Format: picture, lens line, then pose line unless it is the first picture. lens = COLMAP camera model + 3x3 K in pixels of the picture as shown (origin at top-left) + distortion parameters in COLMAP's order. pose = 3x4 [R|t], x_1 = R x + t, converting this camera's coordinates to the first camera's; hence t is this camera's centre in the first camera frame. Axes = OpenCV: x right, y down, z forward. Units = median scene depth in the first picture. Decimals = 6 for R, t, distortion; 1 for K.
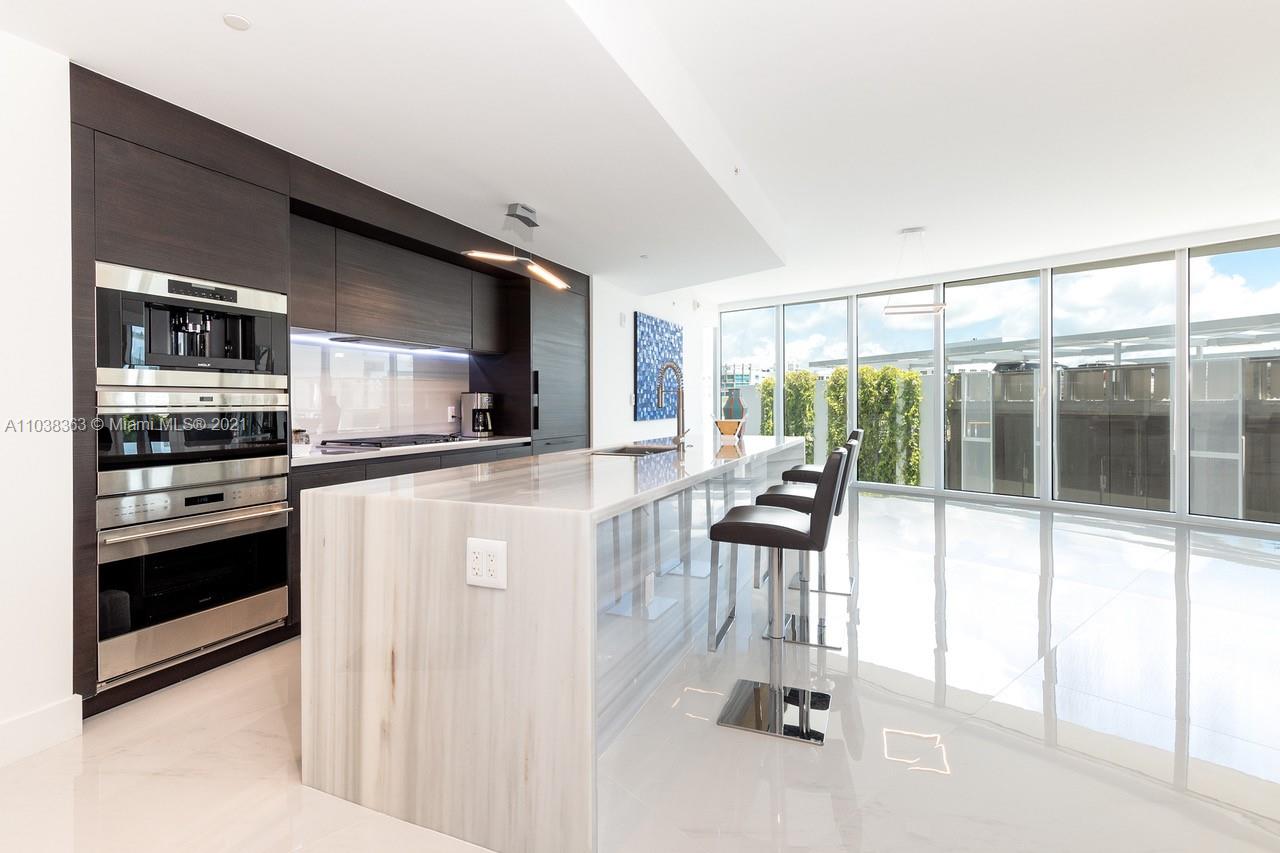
lens RADIAL K [[581.0, 0, 639.5], [0, 581.0, 386.7], [0, 0, 1]] dist [0.001649, -0.001864]
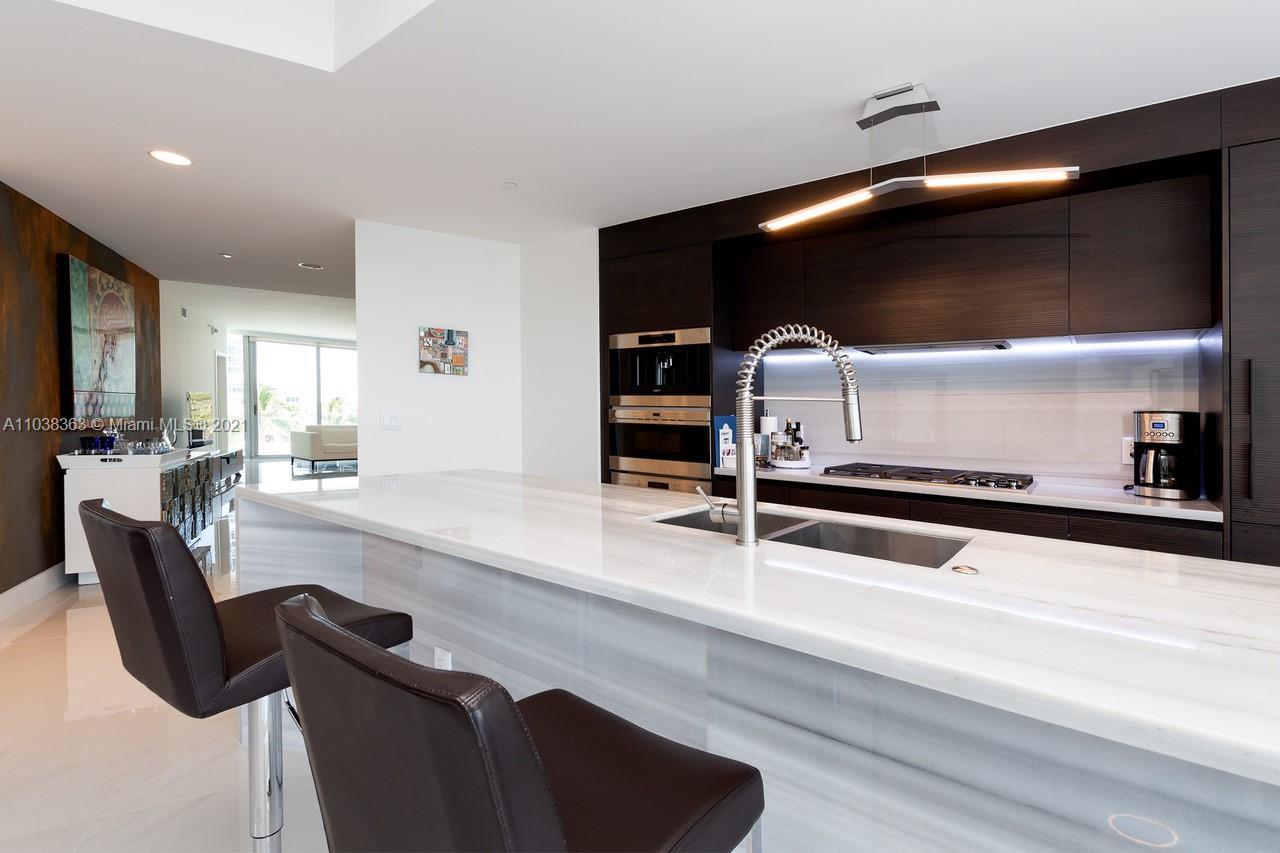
lens RADIAL K [[581.0, 0, 676.0], [0, 581.0, 425.2], [0, 0, 1]] dist [0.001649, -0.001864]
pose [[-0.207127, 0.019867, -0.978112, 0.320810], [0.005388, 0.999802, 0.019166, 0.010189], [0.978299, -0.001300, -0.207193, 0.680306]]
